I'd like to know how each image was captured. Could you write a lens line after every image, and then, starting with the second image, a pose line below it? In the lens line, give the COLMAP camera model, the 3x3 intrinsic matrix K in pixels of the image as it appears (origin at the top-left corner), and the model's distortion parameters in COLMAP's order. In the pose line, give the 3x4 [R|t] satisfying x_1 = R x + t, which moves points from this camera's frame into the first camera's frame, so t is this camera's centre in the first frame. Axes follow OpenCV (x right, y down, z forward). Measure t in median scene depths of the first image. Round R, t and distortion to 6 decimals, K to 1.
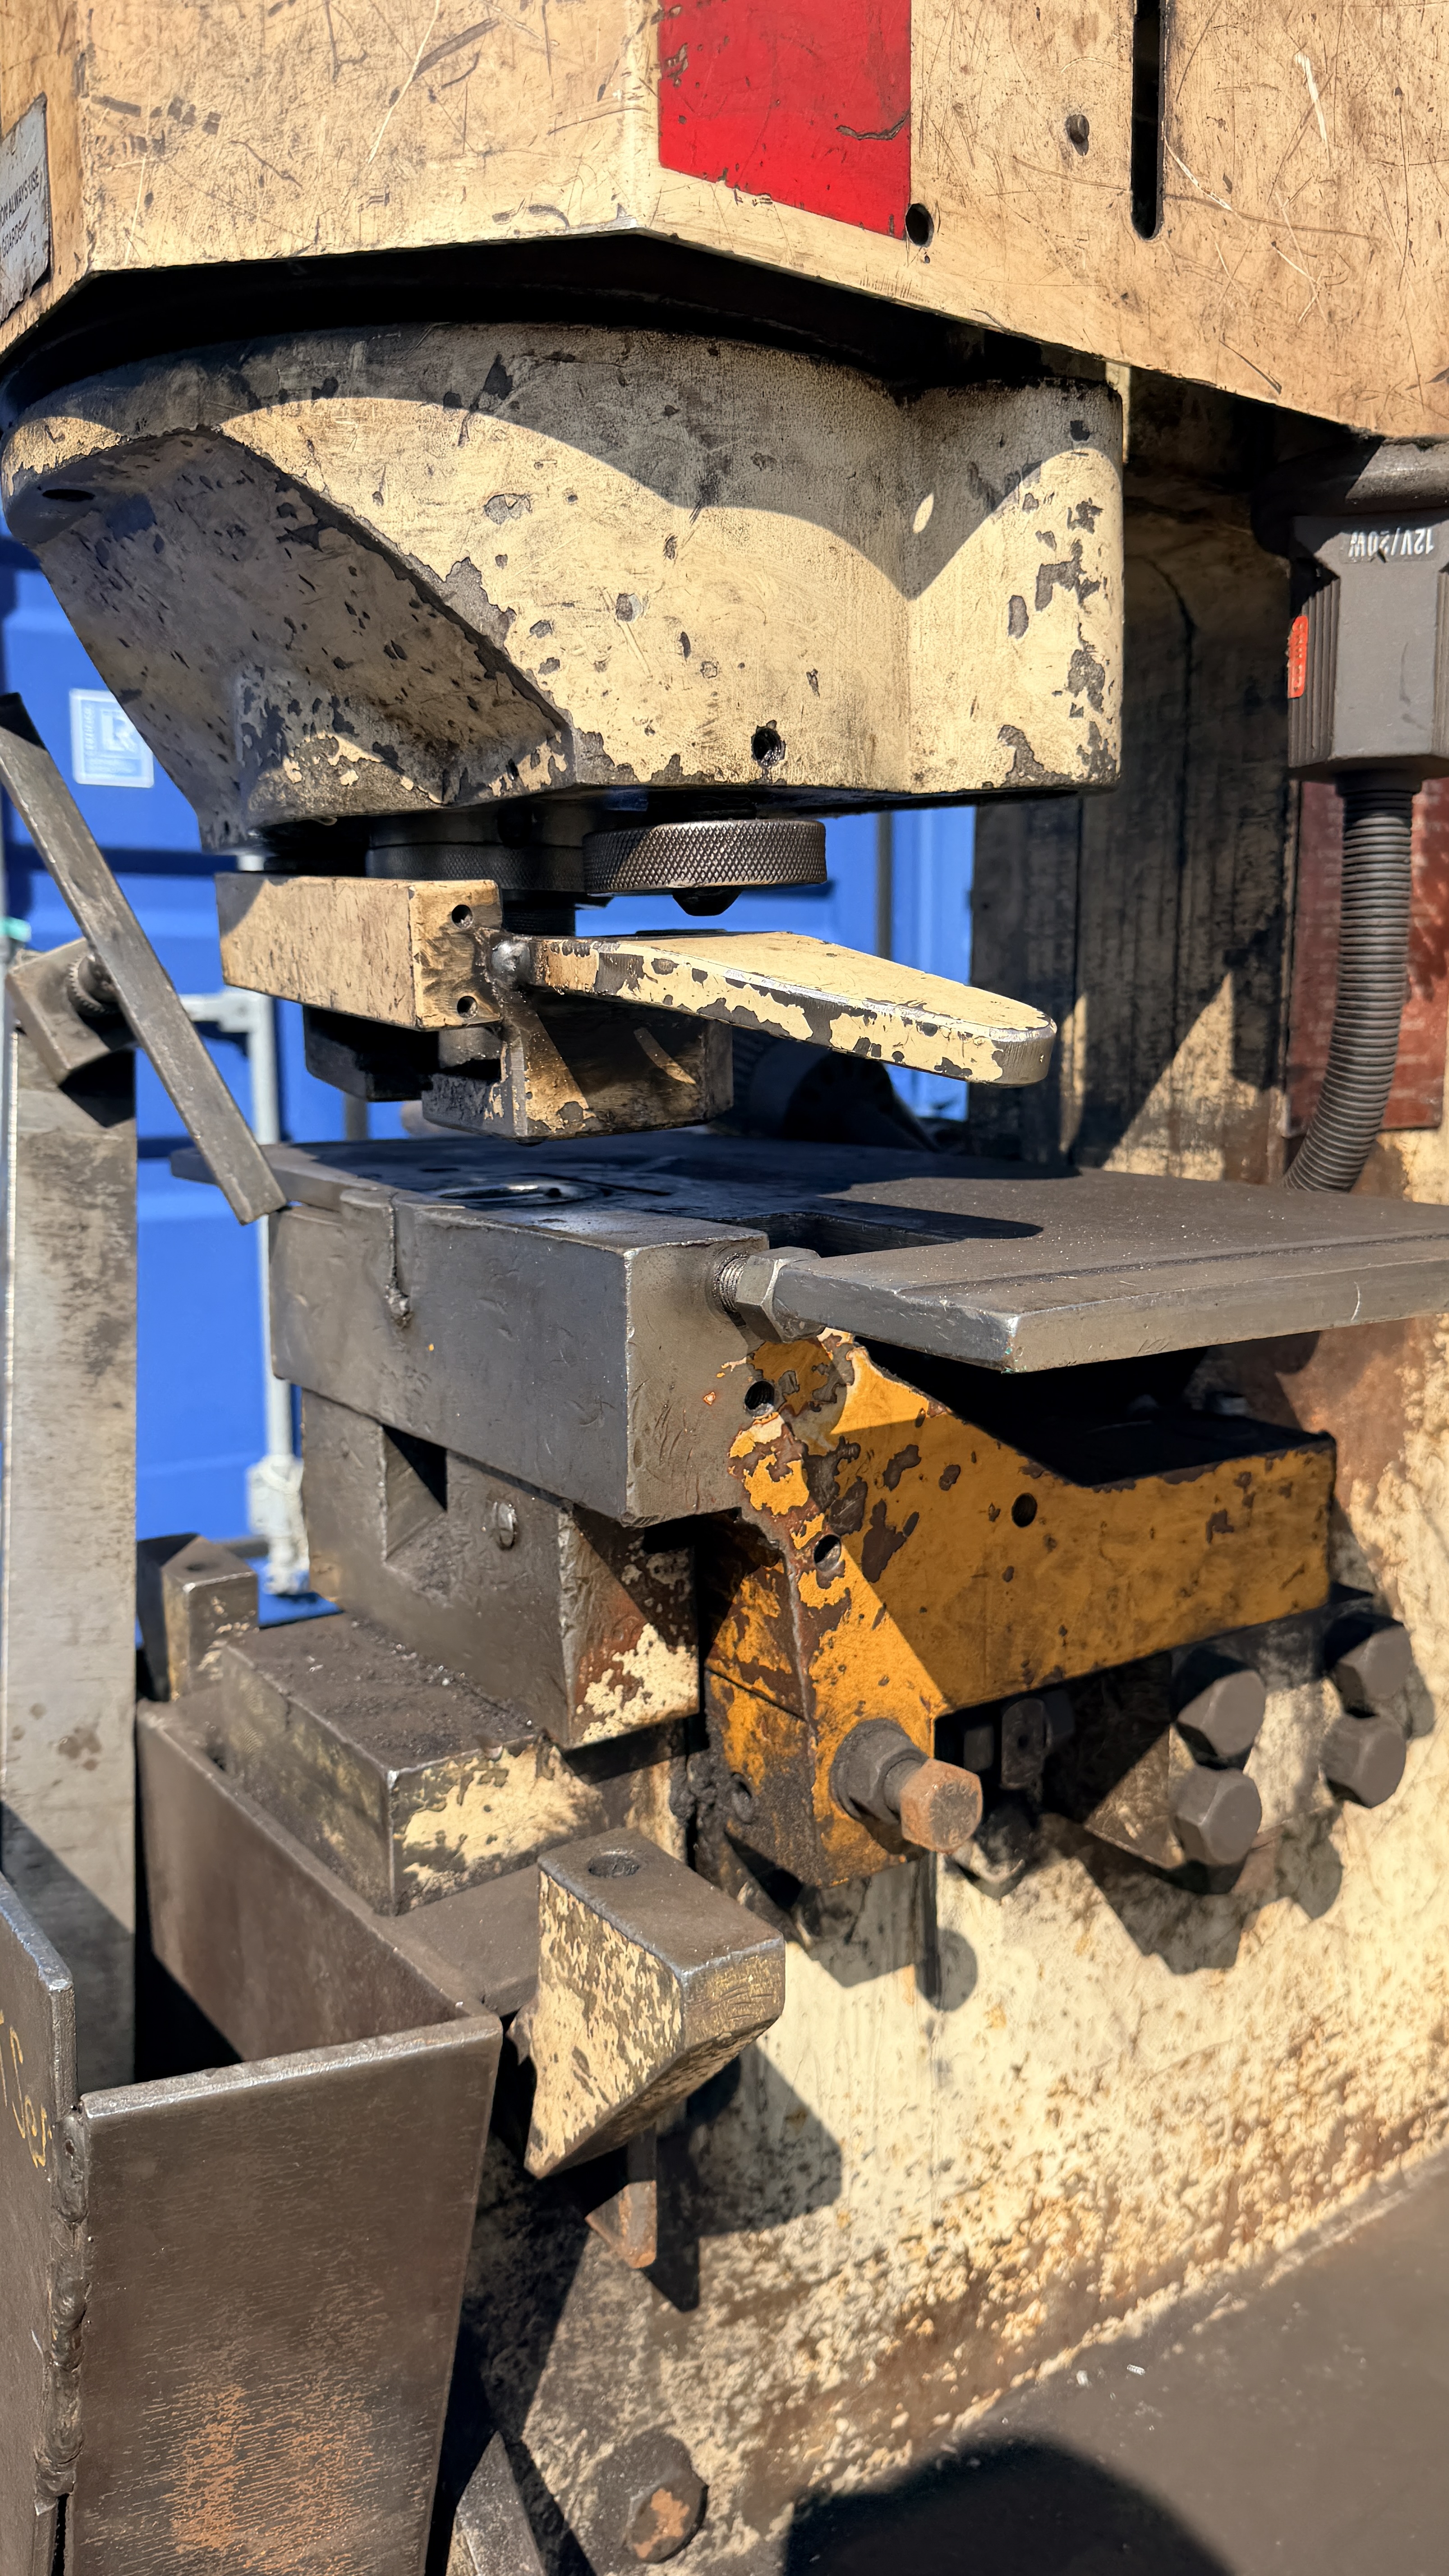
lens RADIAL K [[1847.8, 0, 698.6], [0, 1847.8, 1251.5], [0, 0, 1]] dist [0.007794, -0.038557]
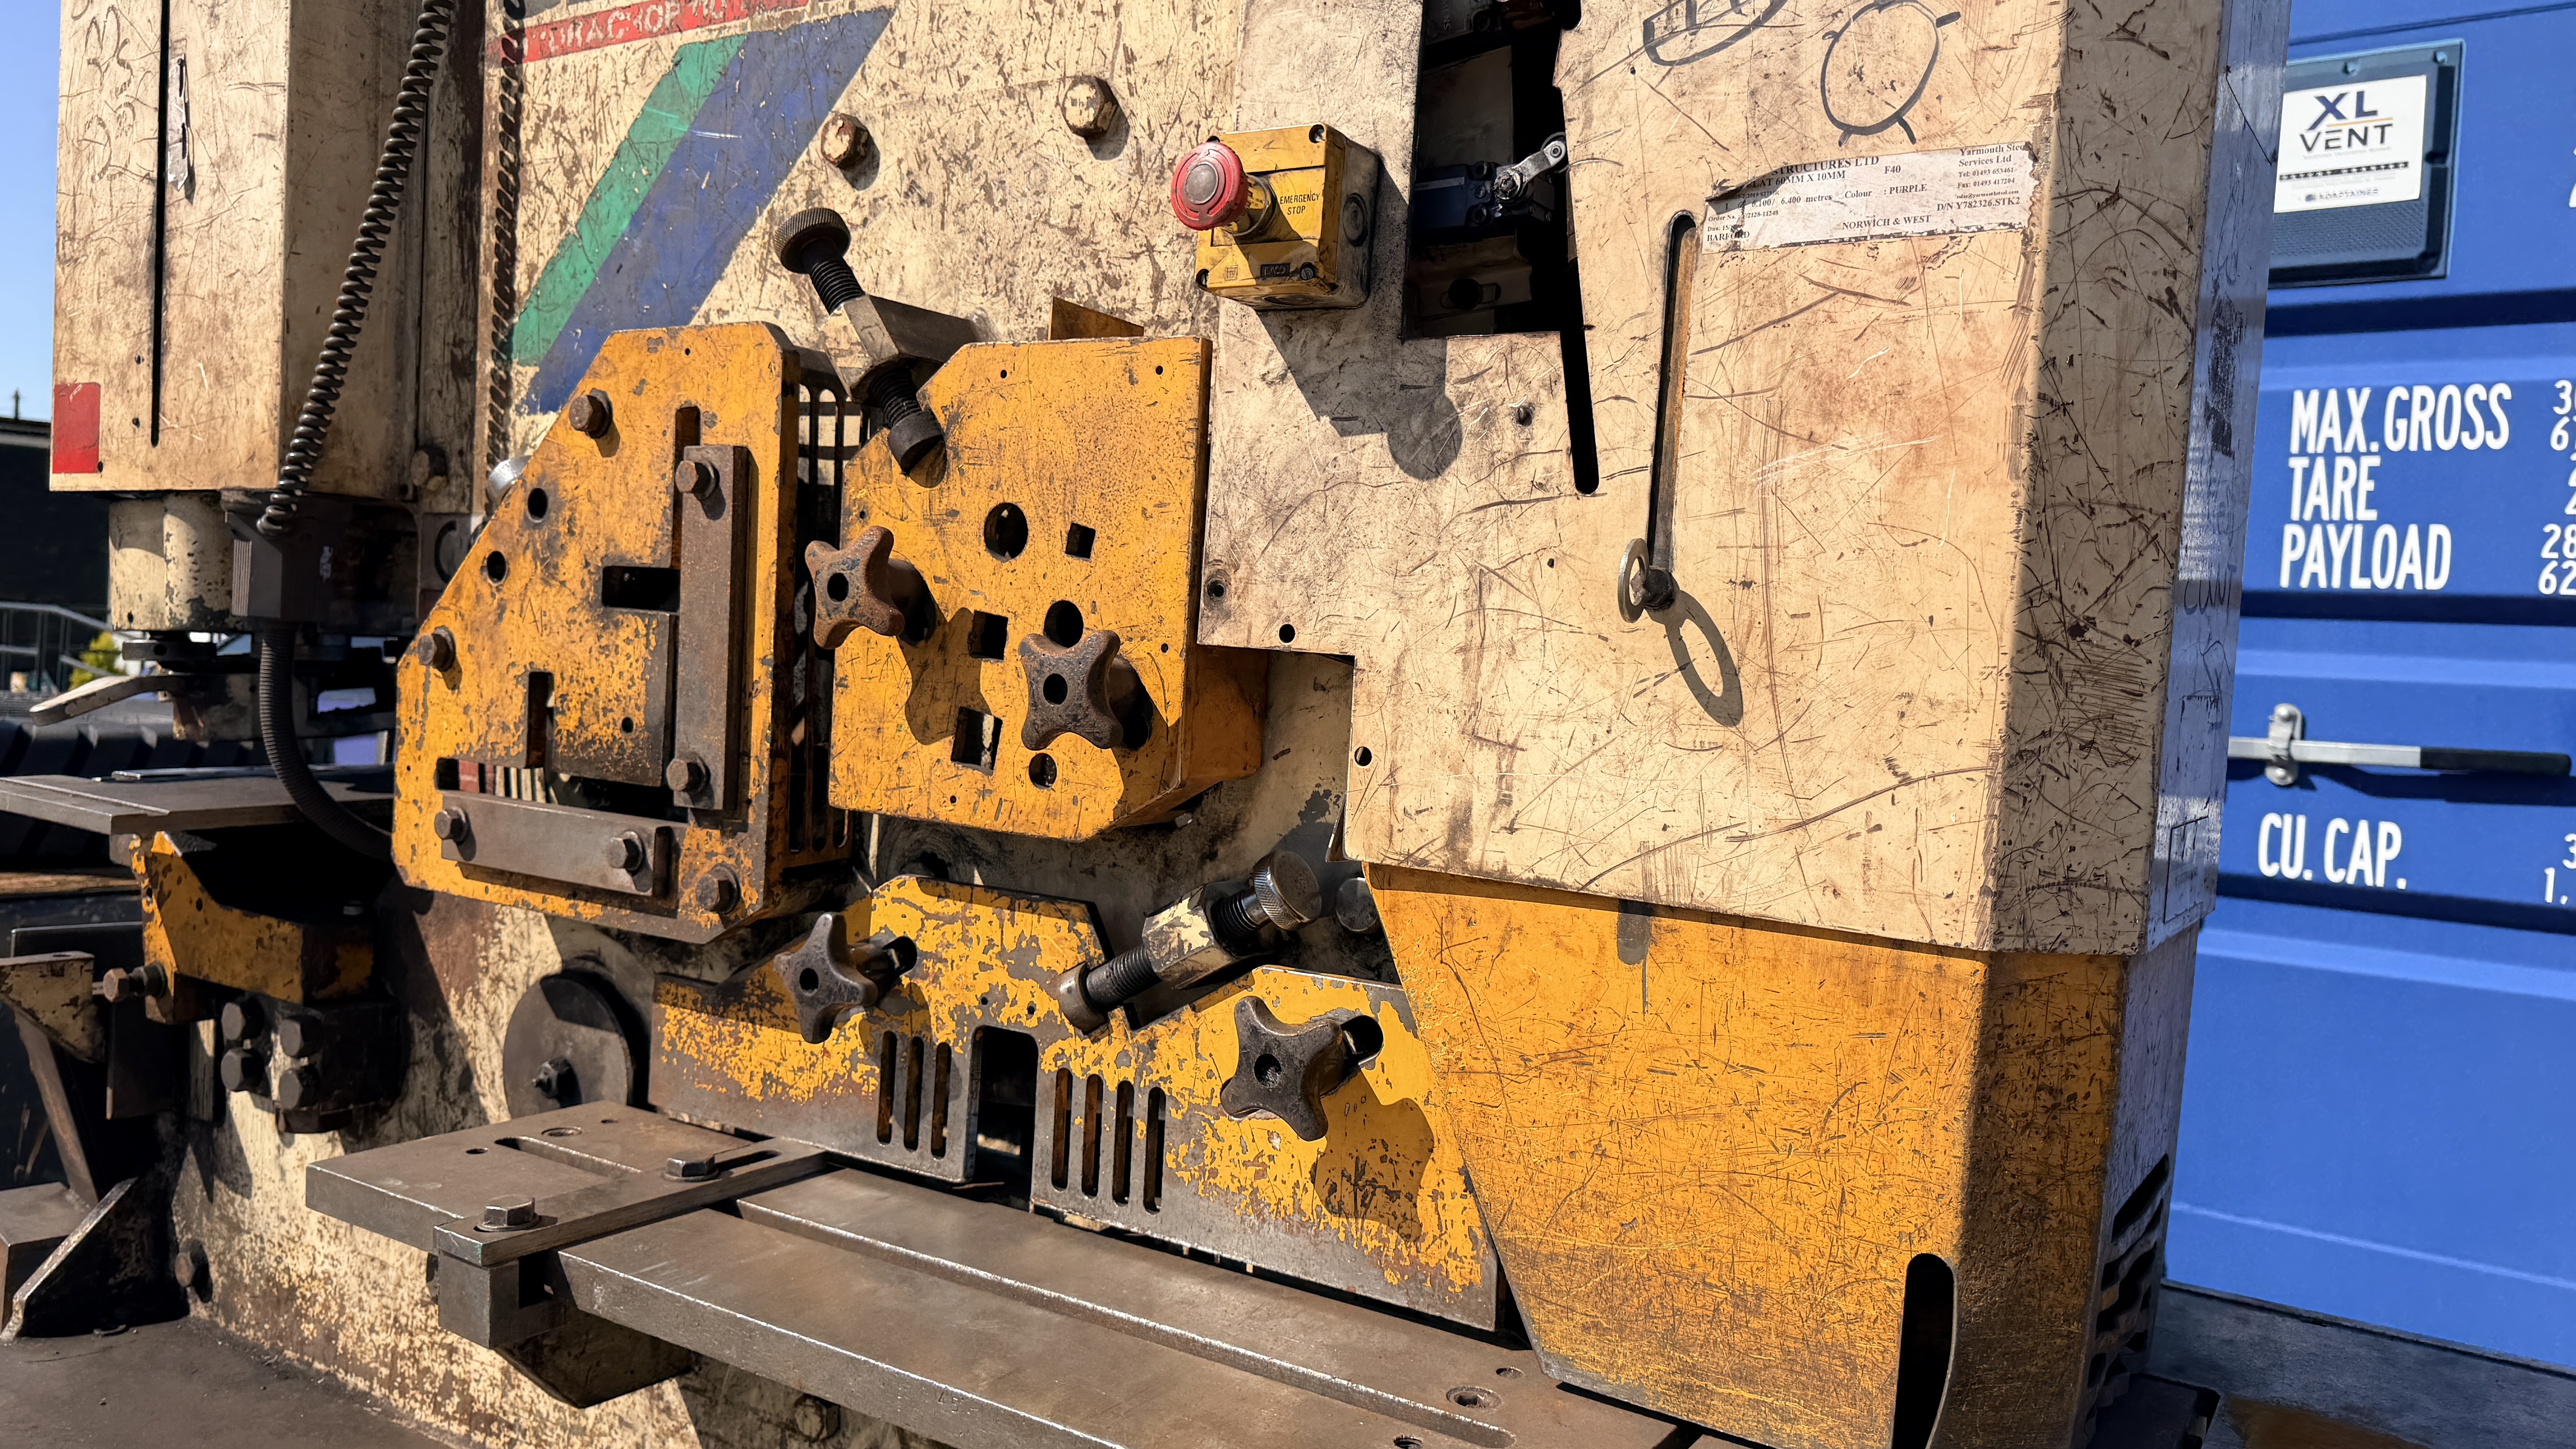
lens RADIAL K [[1821.0, 0, 1303.9], [0, 1821.0, 706.7], [0, 0, 1]] dist [0.034093, -0.055833]
pose [[0.400150, 0.055119, -0.914790, 3.309003], [-0.172443, 0.984888, -0.016088, -0.376230], [0.900080, 0.164187, 0.403608, 1.399496]]
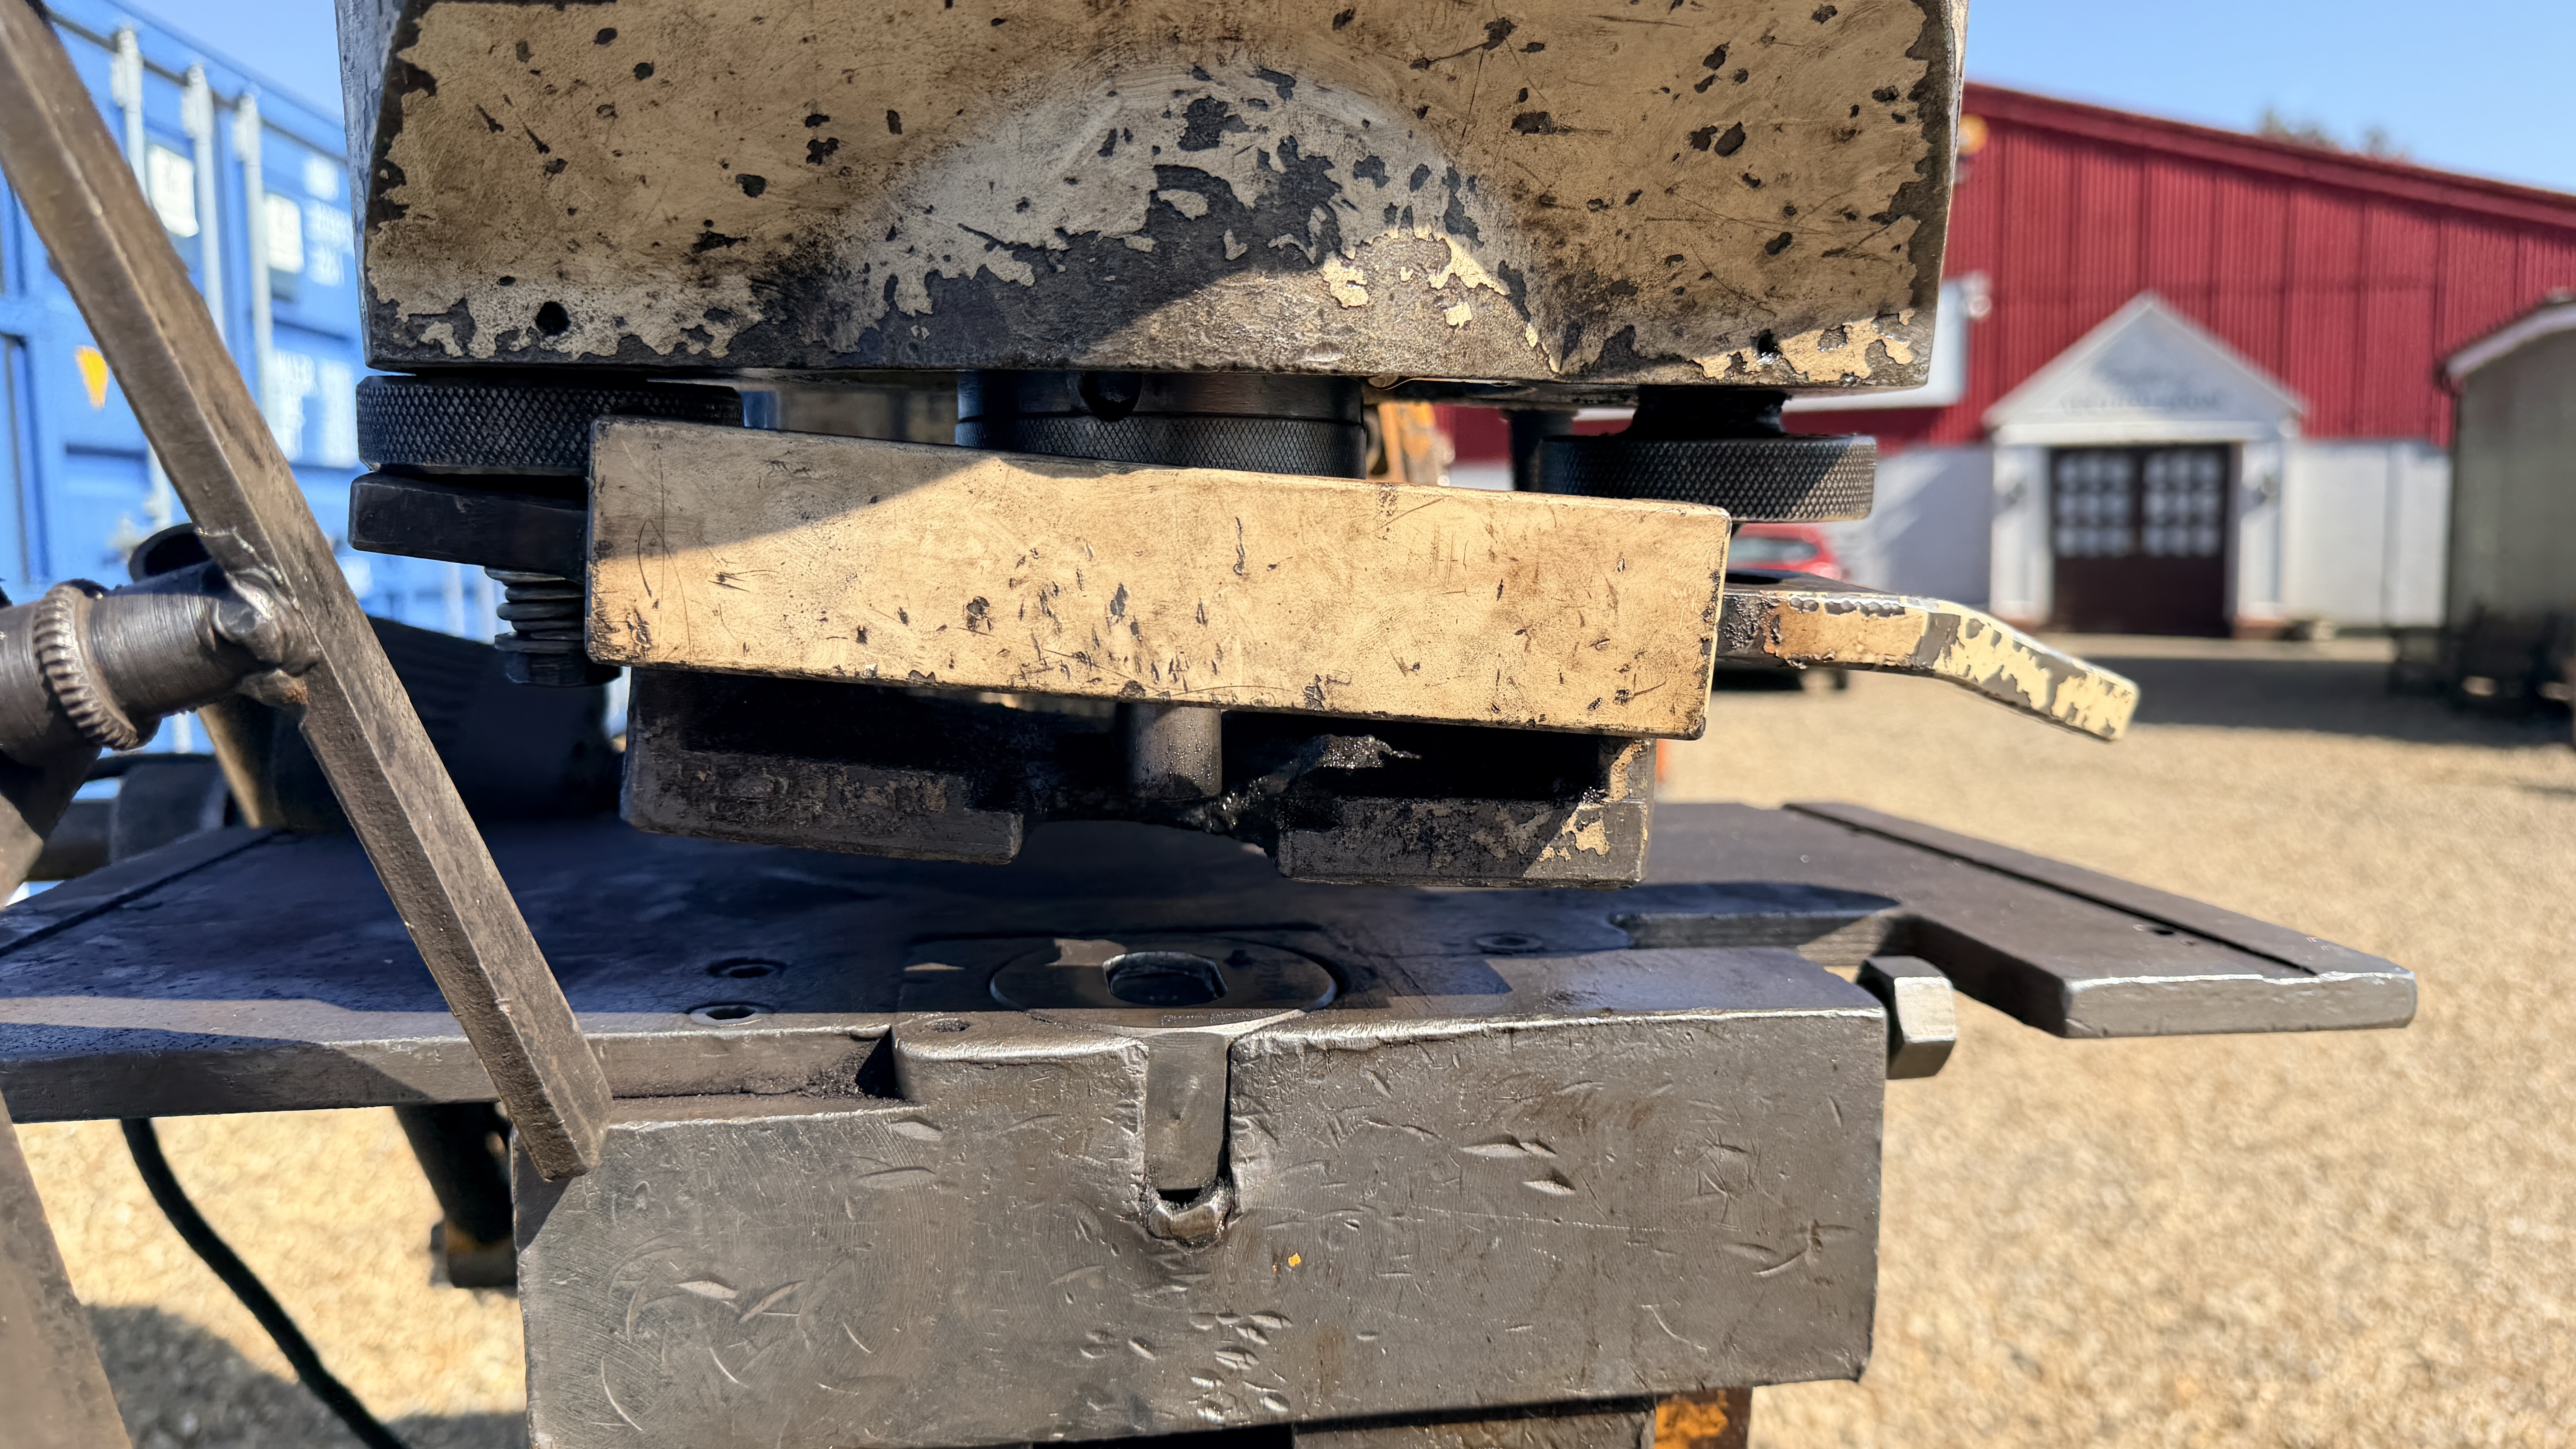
lens RADIAL K [[1812.4, 0, 1283.9], [0, 1812.4, 739.1], [0, 0, 1]] dist [0.150940, -0.360621]
pose [[0.440271, -0.088056, 0.893536, -0.721359], [0.128664, 0.991096, 0.034273, -0.147470], [-0.888598, 0.099877, 0.447681, 0.787321]]
